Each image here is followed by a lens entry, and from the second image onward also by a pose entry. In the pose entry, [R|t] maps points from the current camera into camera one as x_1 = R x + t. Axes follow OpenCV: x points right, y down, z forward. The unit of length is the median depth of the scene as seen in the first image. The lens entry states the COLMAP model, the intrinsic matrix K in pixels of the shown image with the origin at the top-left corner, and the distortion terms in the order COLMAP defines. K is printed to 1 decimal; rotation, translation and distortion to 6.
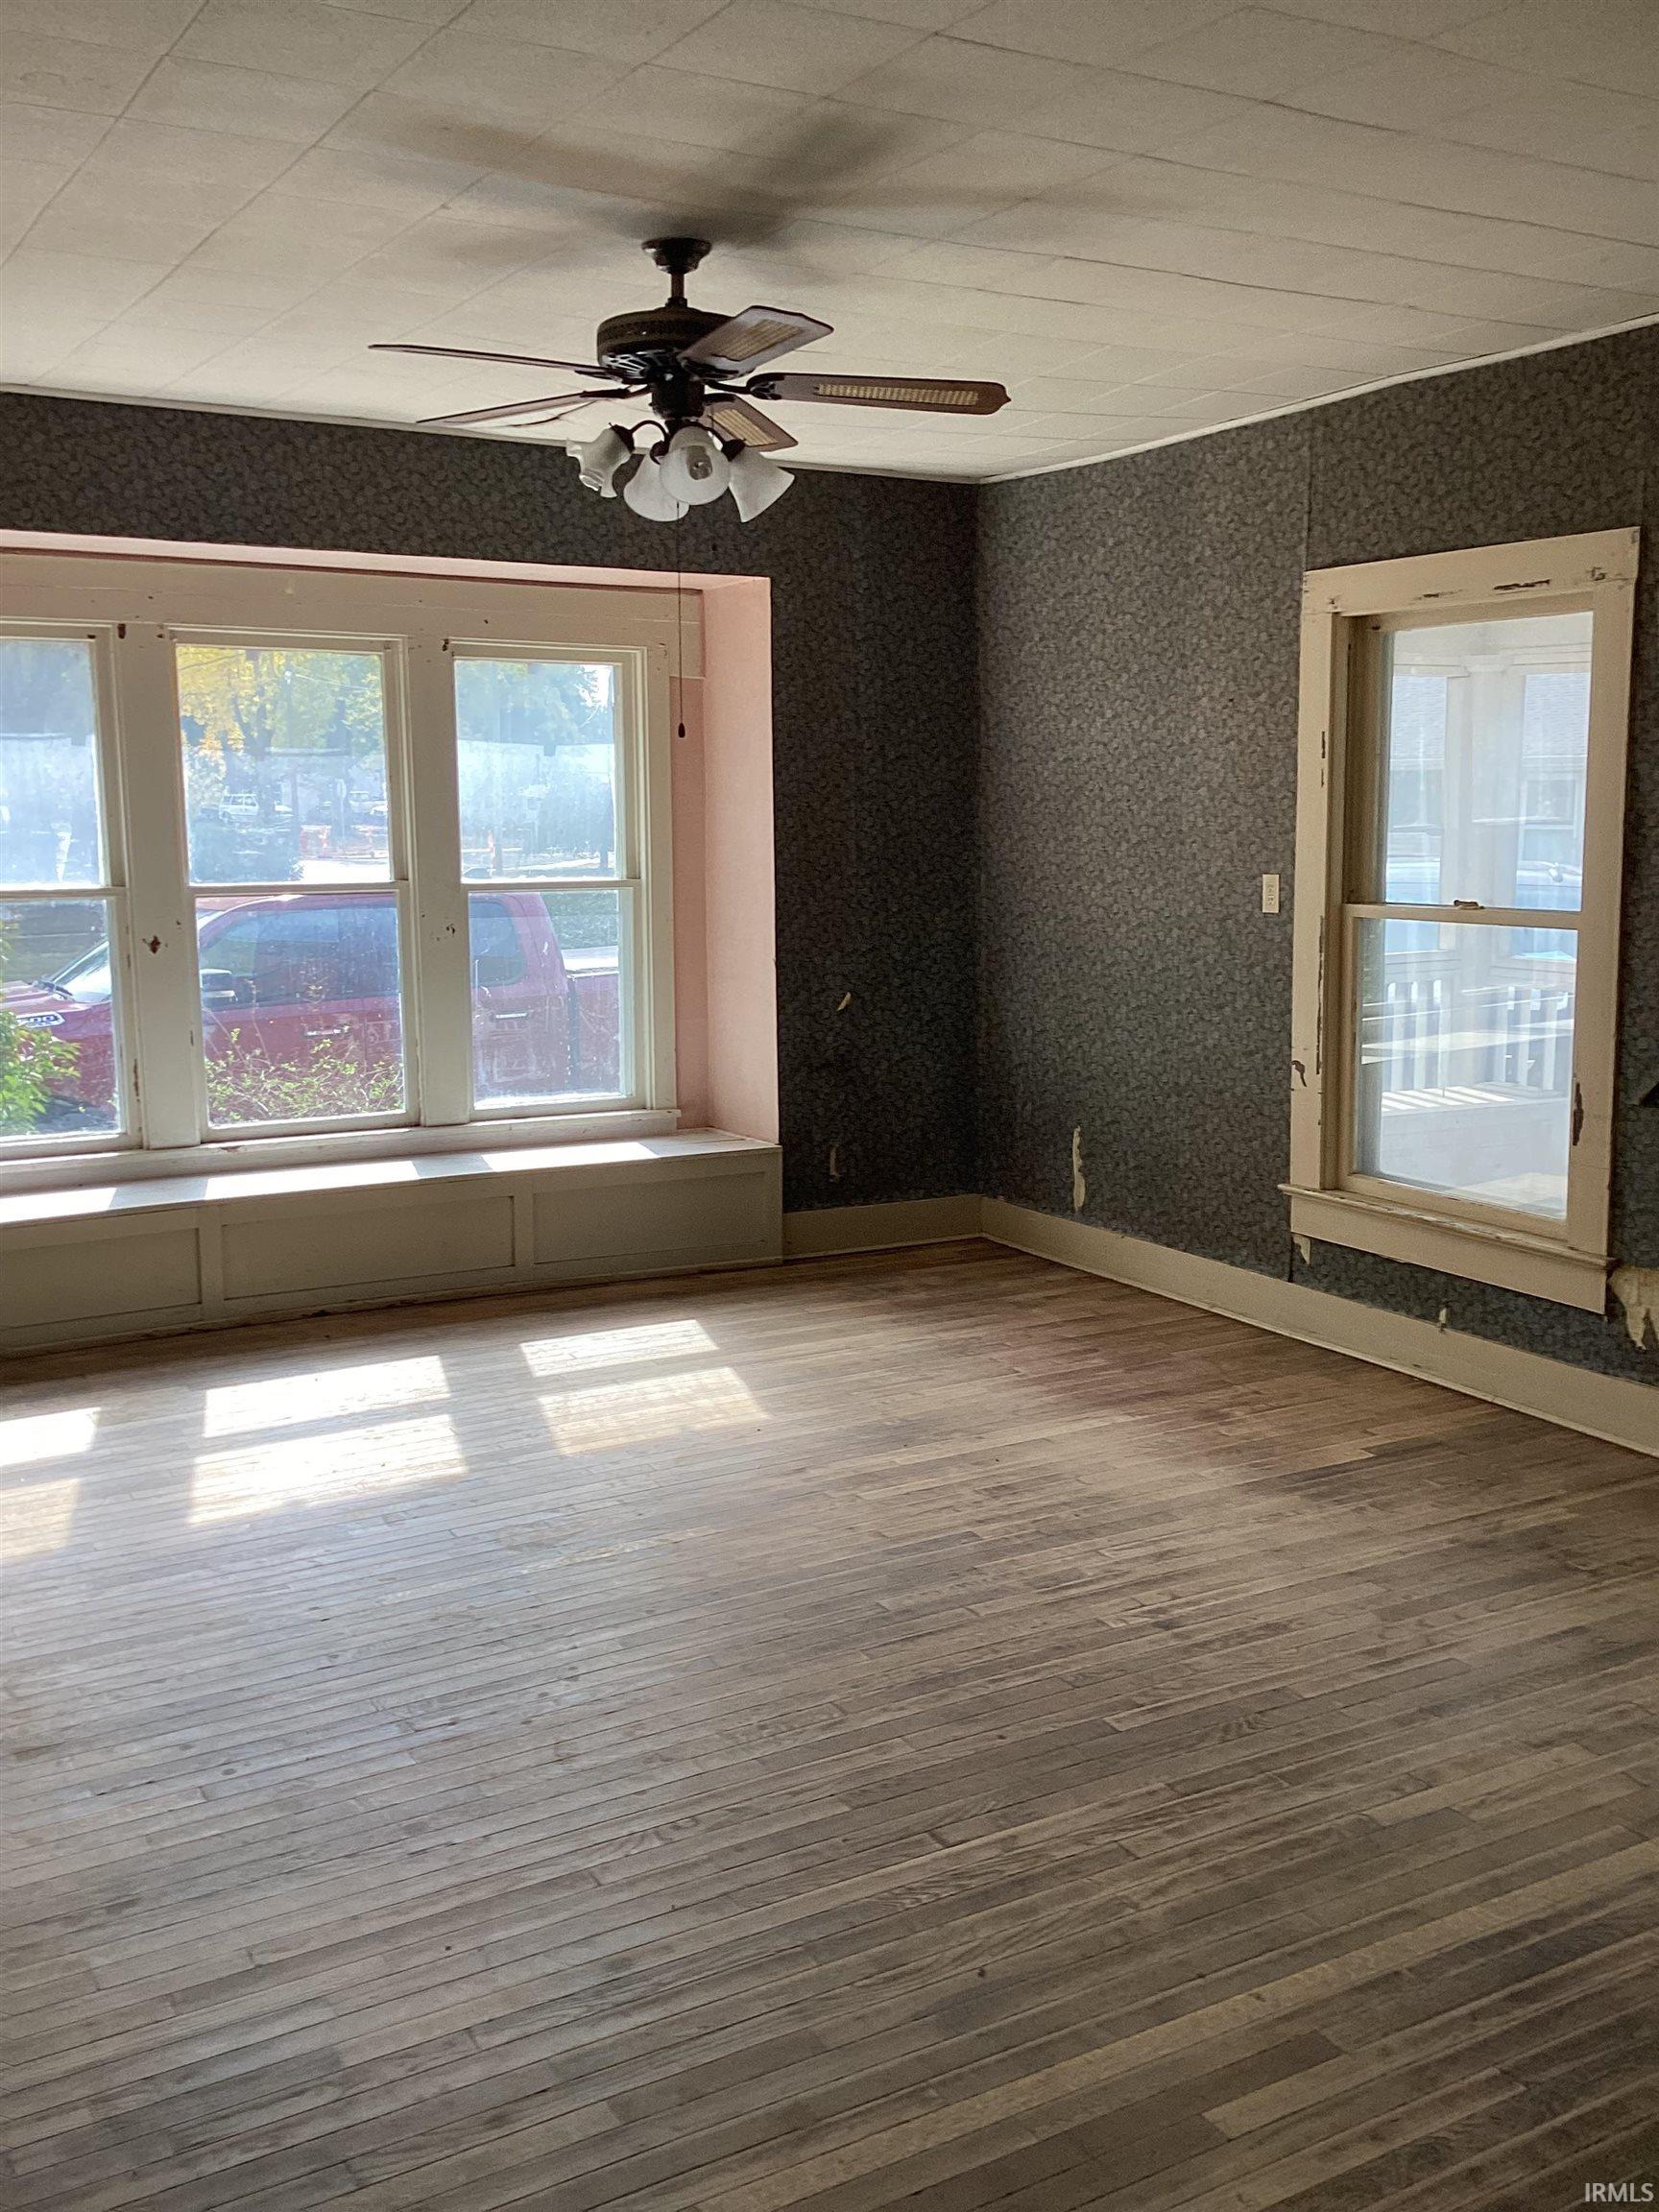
lens RADIAL K [[2005.1, 0, 837.9], [0, 2005.1, 1105.2], [0, 0, 1]] dist [0.091015, -0.160990]
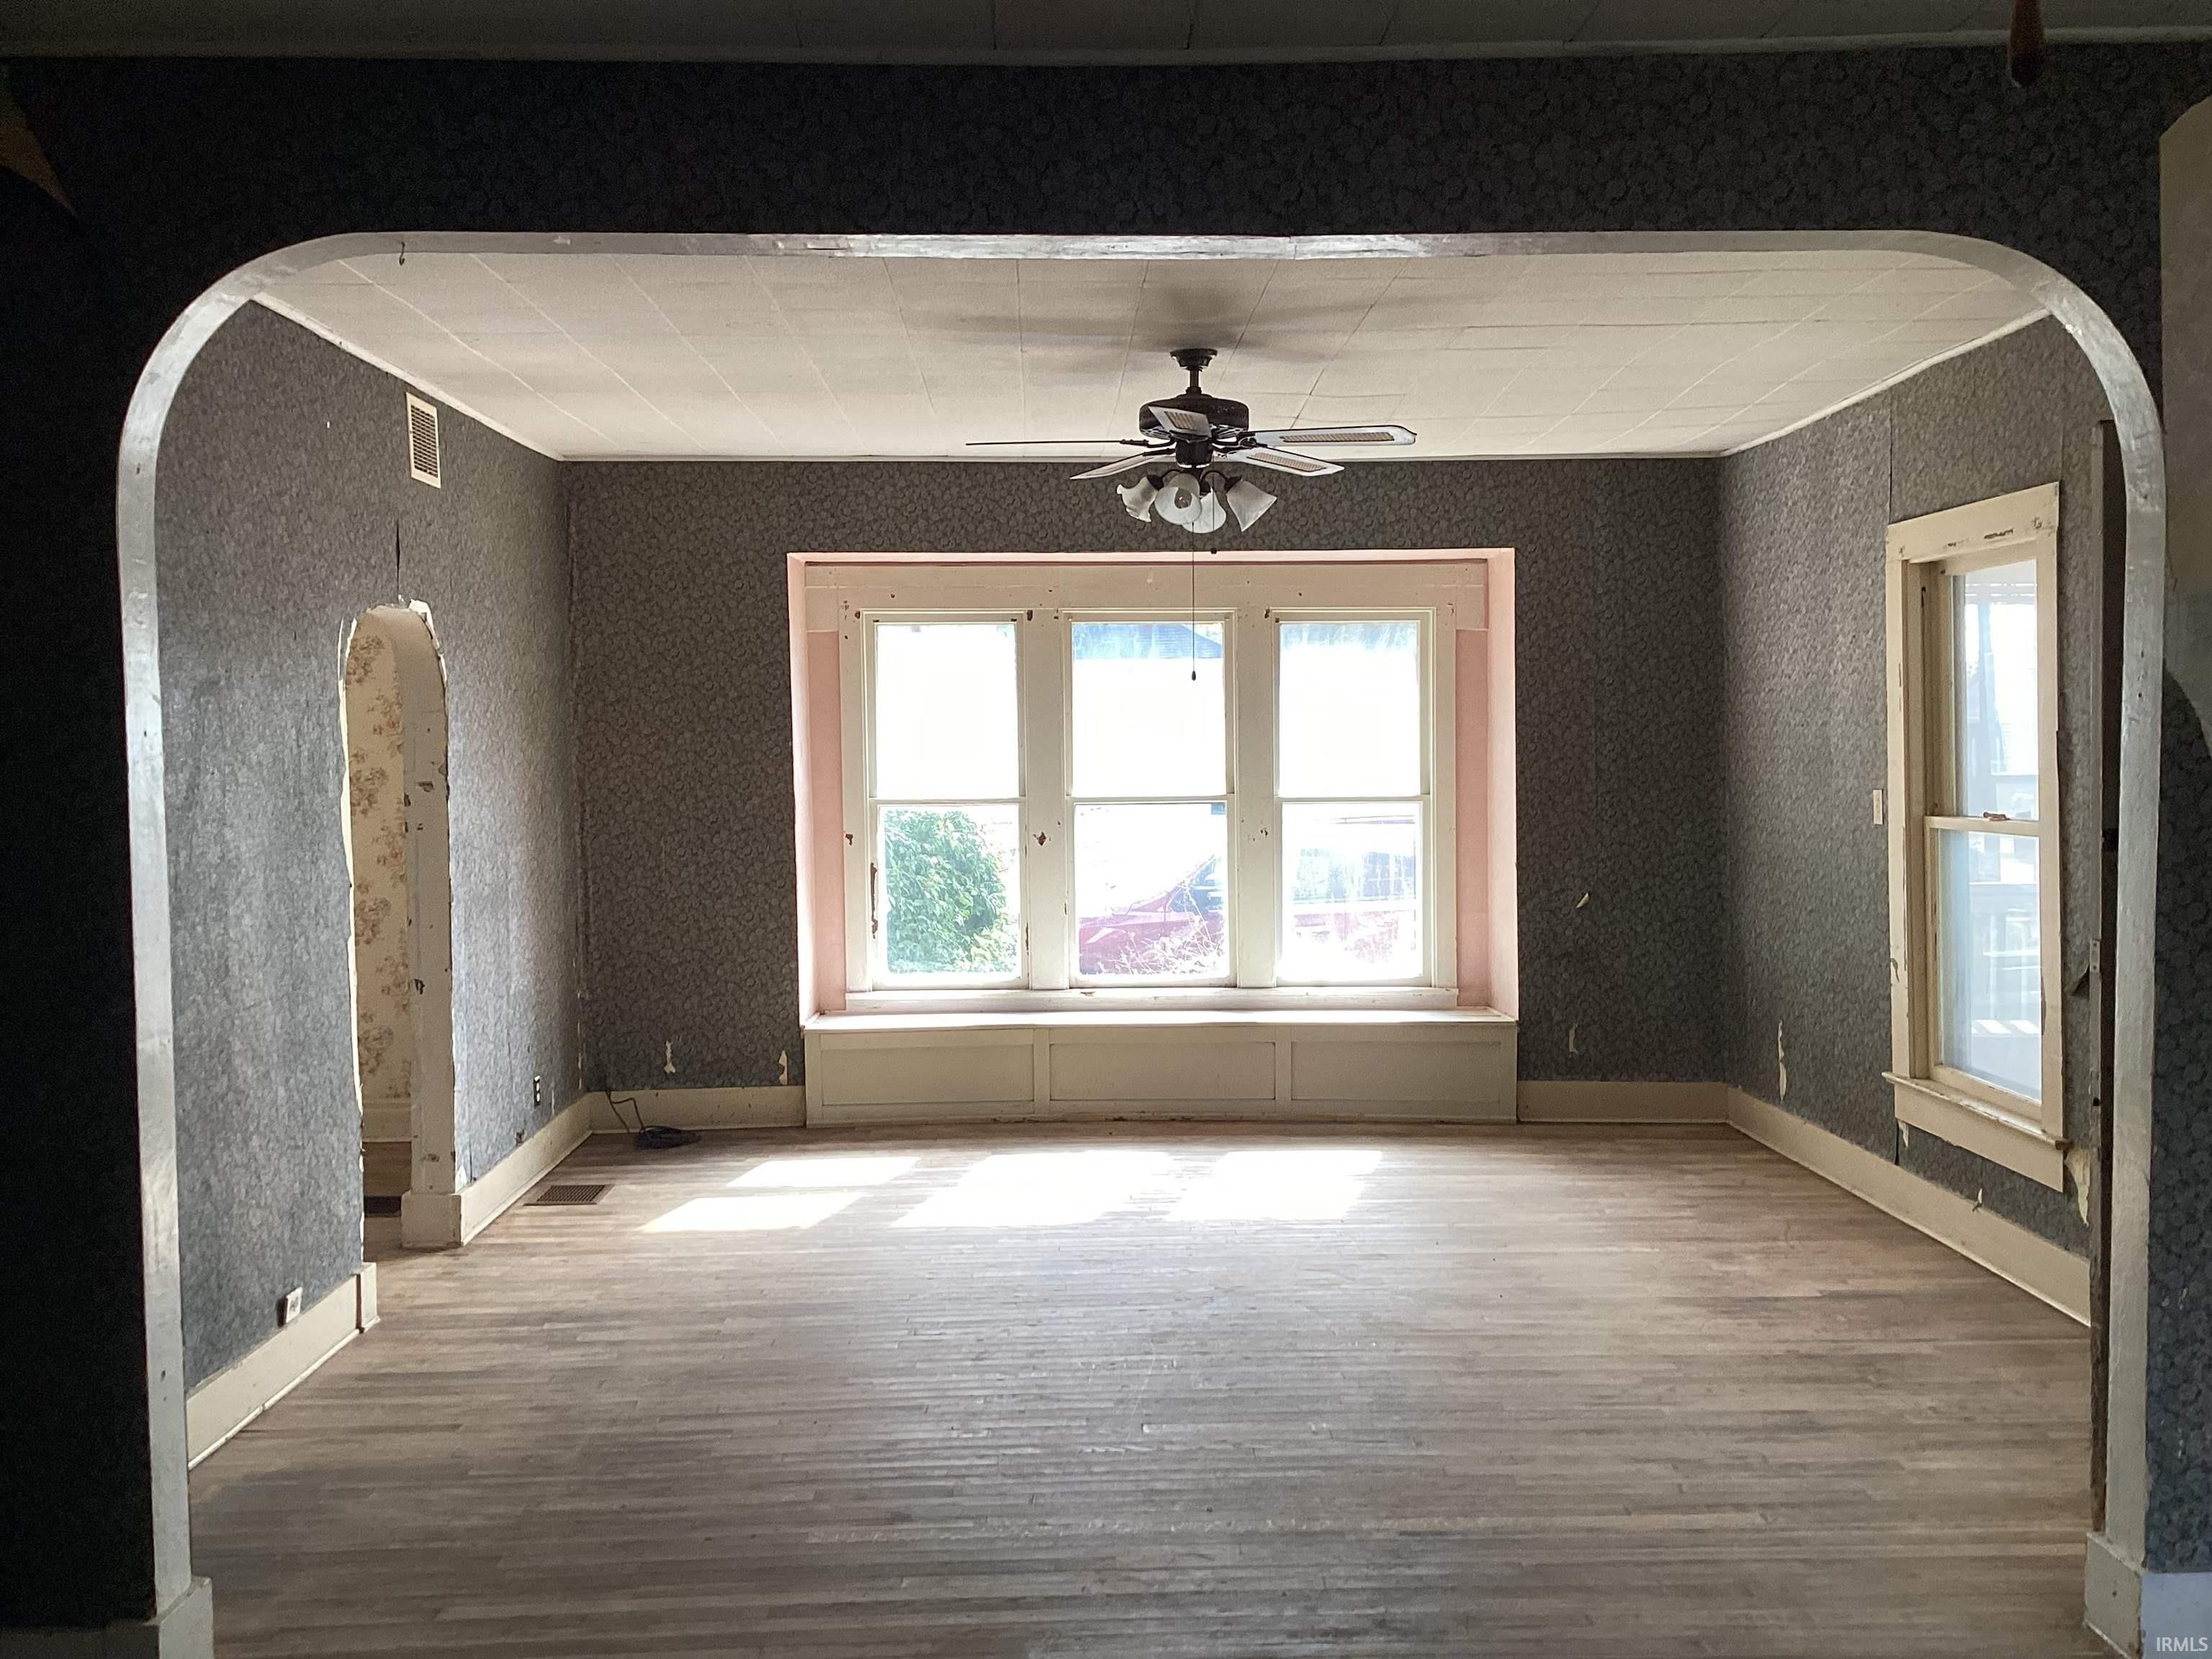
lens RADIAL K [[2005.1, 0, 1101.3], [0, 2005.1, 814.6], [0, 0, 1]] dist [0.091015, -0.160990]
pose [[0.876151, 0.011011, -0.481911, 0.382797], [-0.065687, 0.993140, -0.096733, 0.035498], [0.477540, 0.116408, 0.870864, -0.177496]]
